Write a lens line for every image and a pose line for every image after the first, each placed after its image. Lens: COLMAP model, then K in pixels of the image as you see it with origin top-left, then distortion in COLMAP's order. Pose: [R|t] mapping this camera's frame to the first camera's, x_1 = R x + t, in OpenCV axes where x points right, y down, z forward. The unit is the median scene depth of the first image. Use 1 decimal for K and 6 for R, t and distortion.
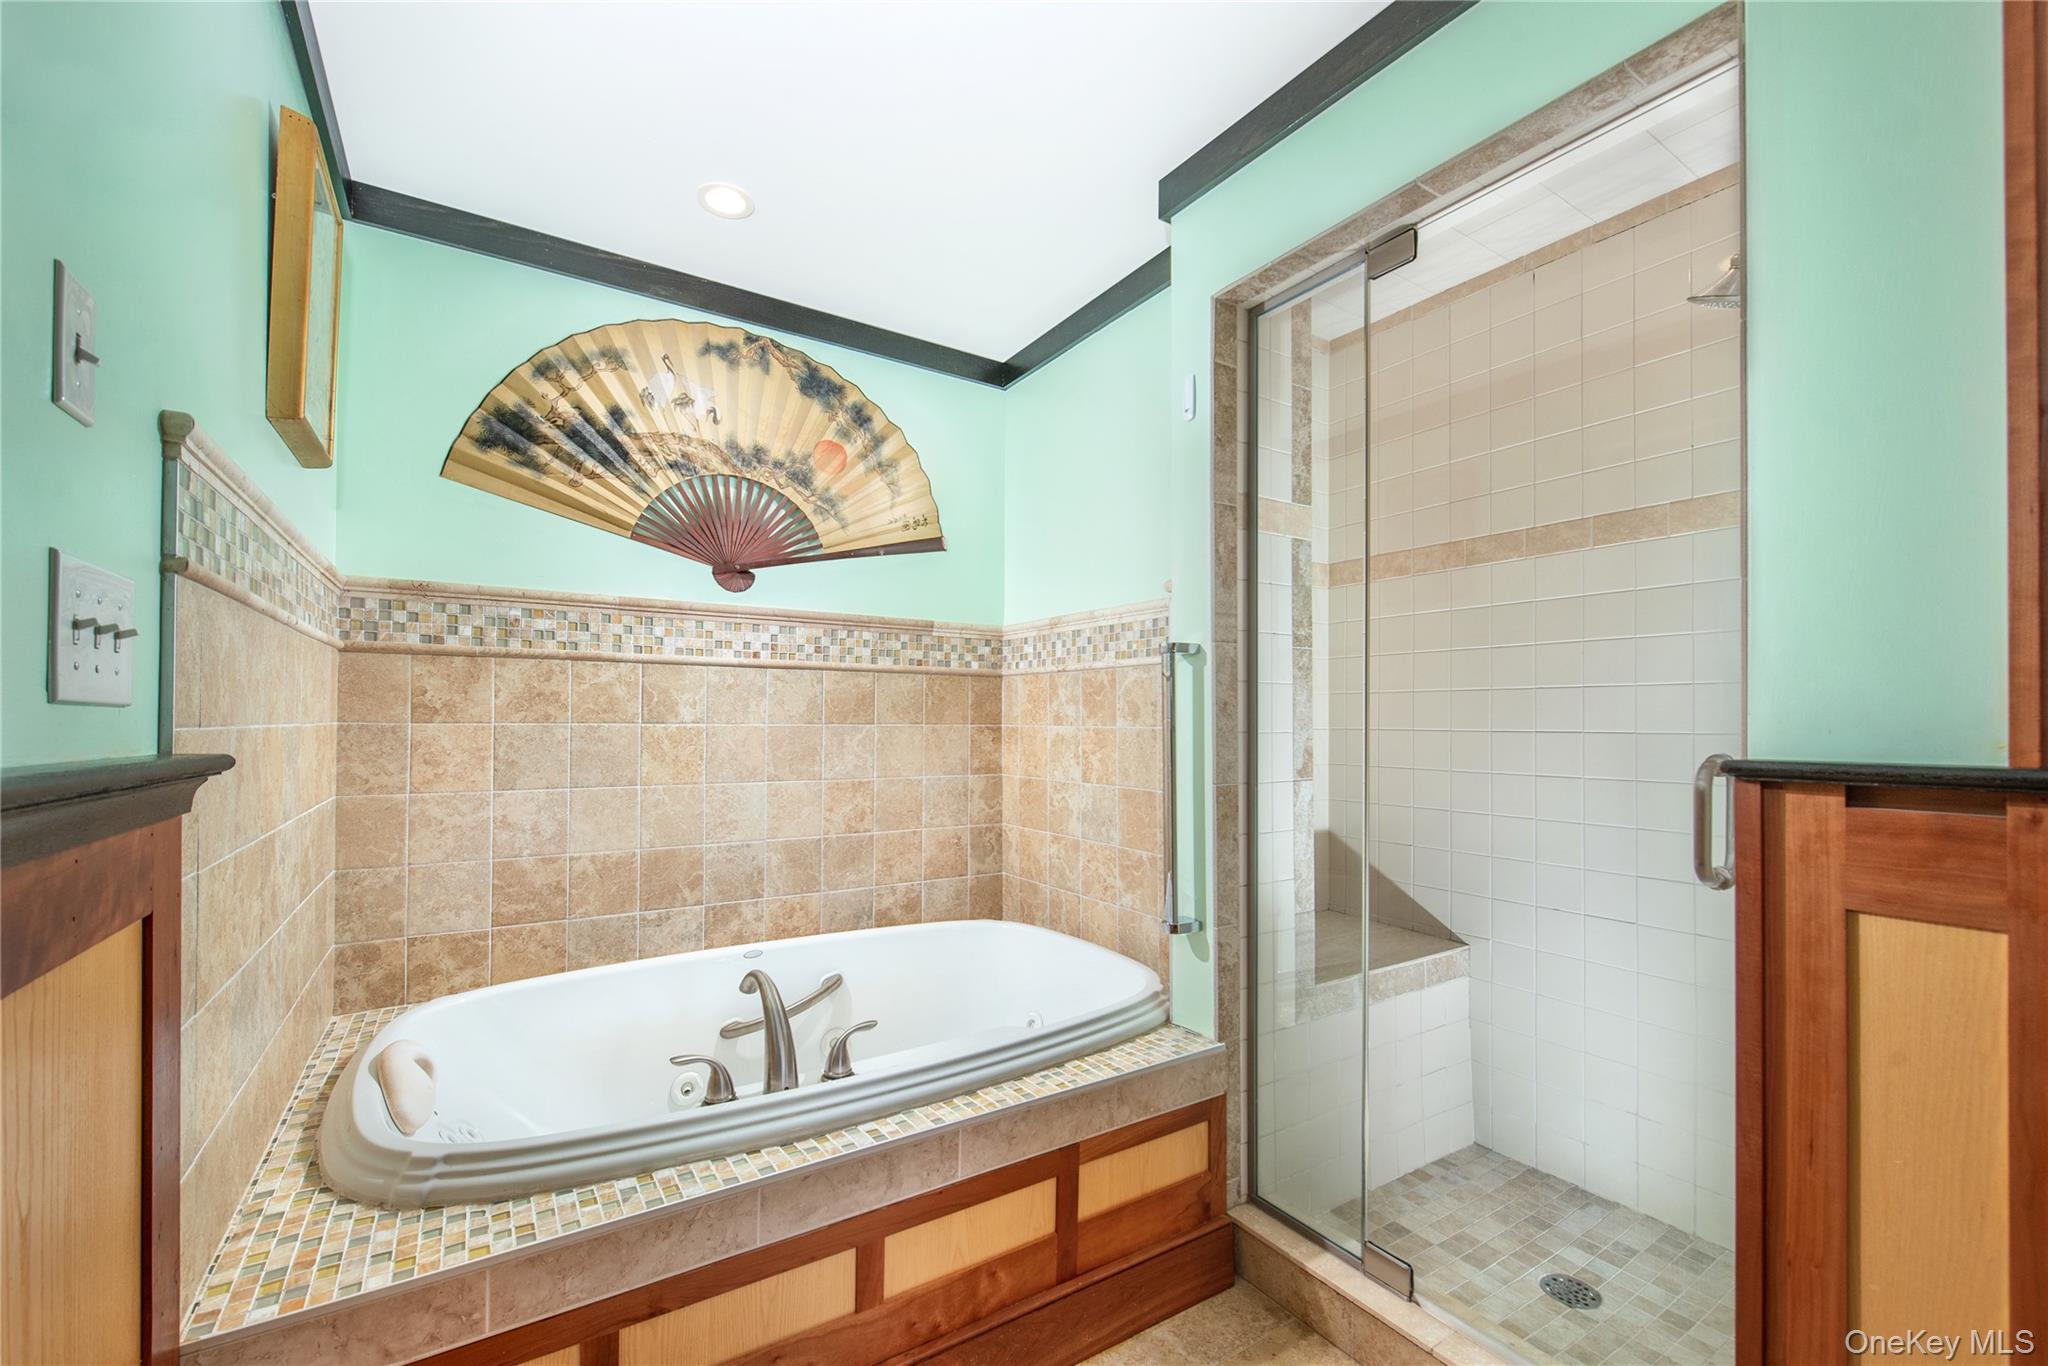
lens RADIAL K [[823.4, 0, 1002.8], [0, 823.4, 712.1], [0, 0, 1]] dist [-0.011988, -0.000078]
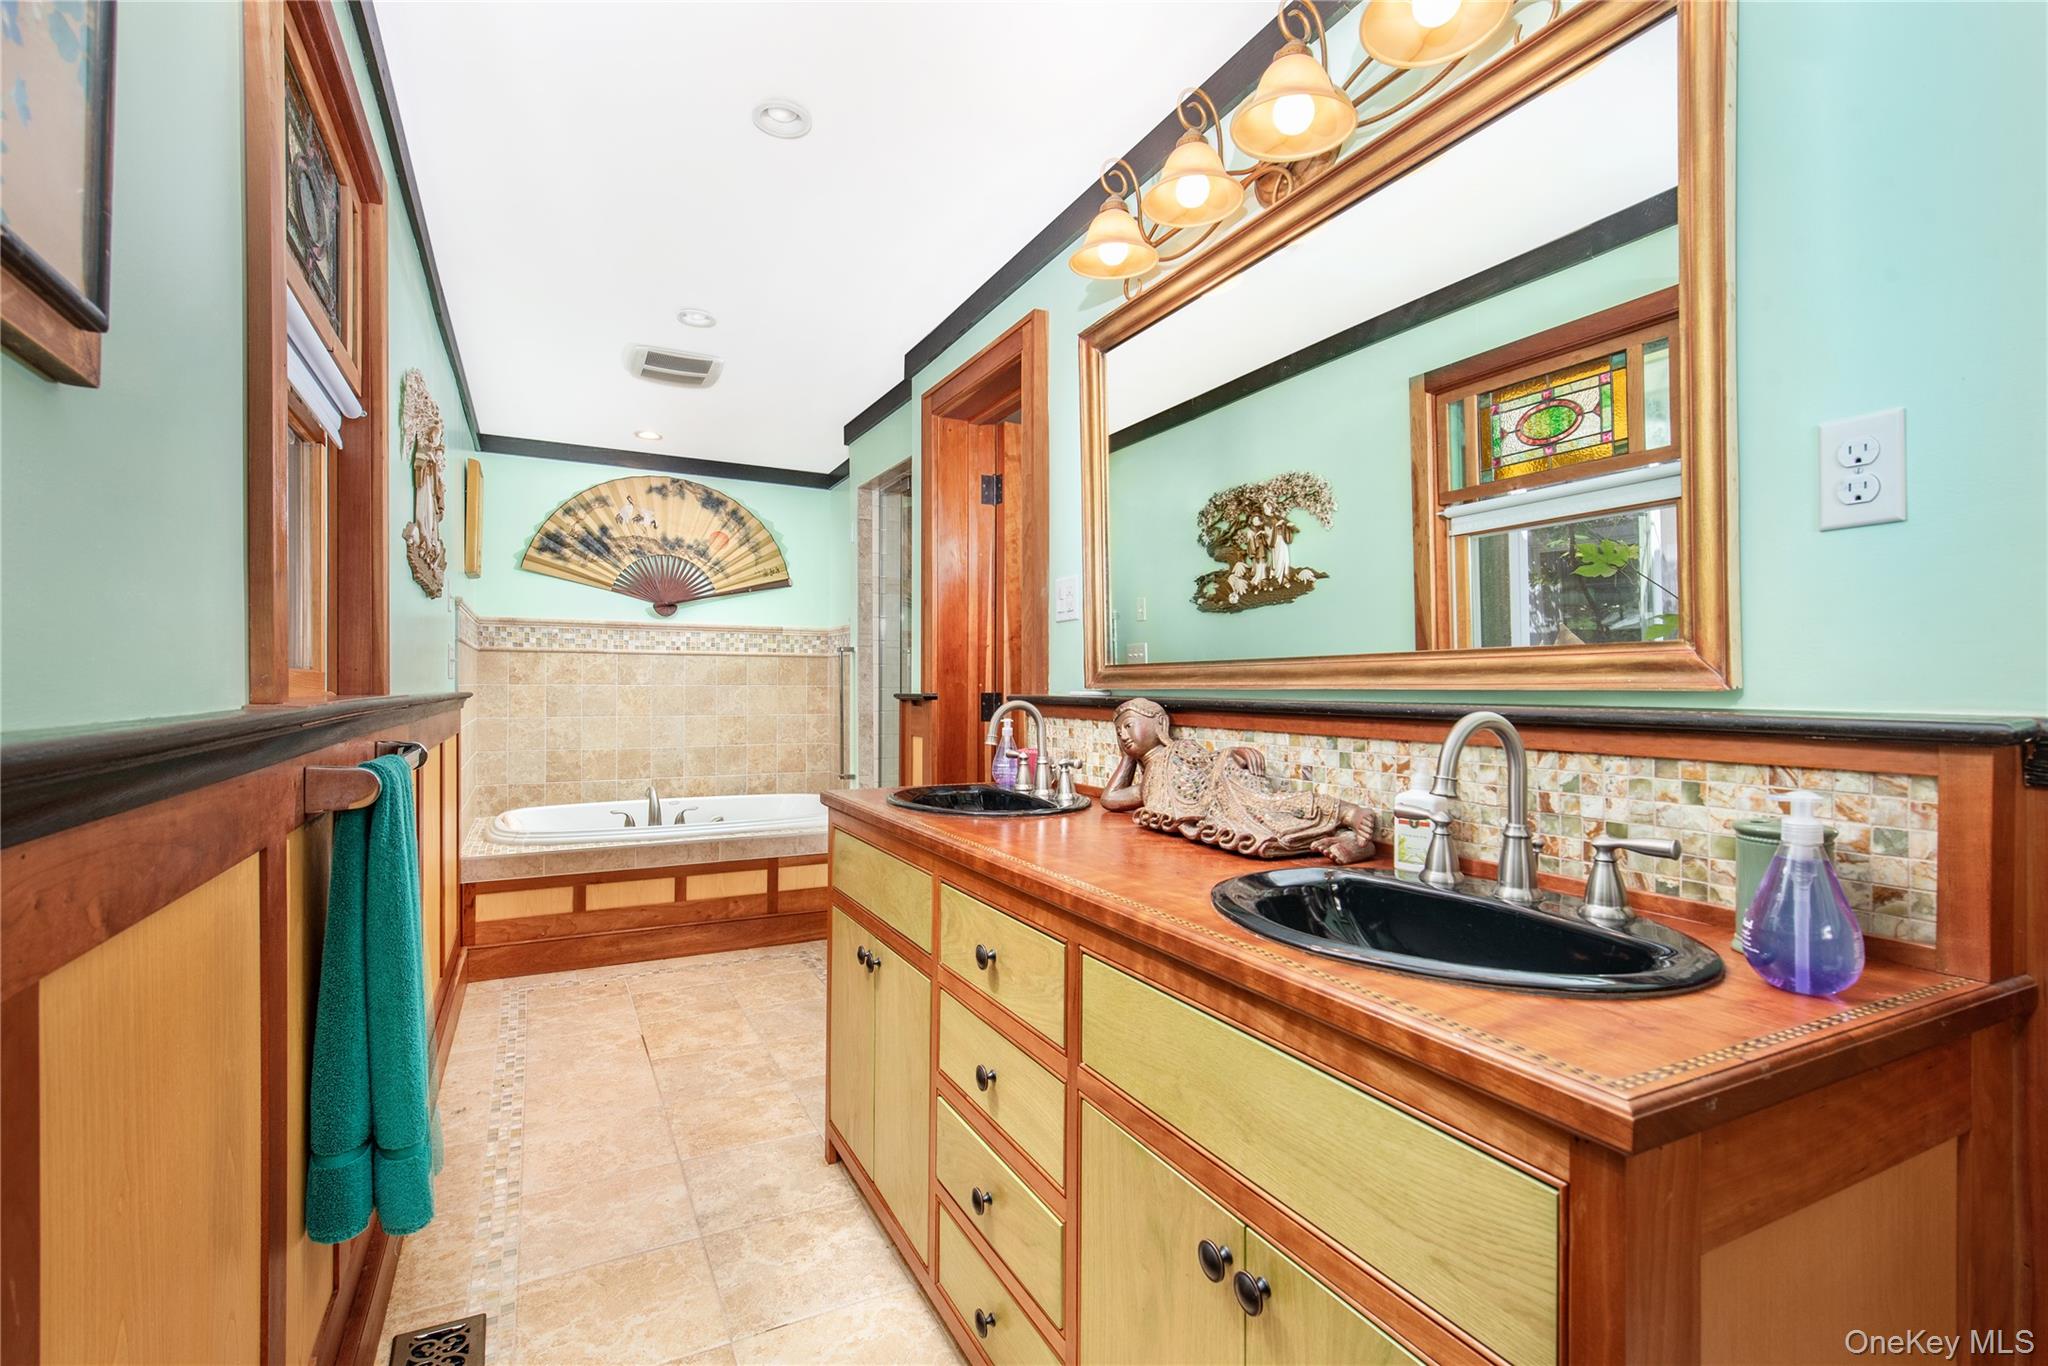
lens RADIAL K [[950.9, 0, 1023.4], [0, 950.9, 685.0], [0, 0, 1]] dist [0.001948, 0.000336]
pose [[0.995866, -0.000126, -0.090830, 0.749730], [0.001369, 0.999906, 0.013631, -0.015122], [0.090820, -0.013699, 0.995773, -1.207034]]
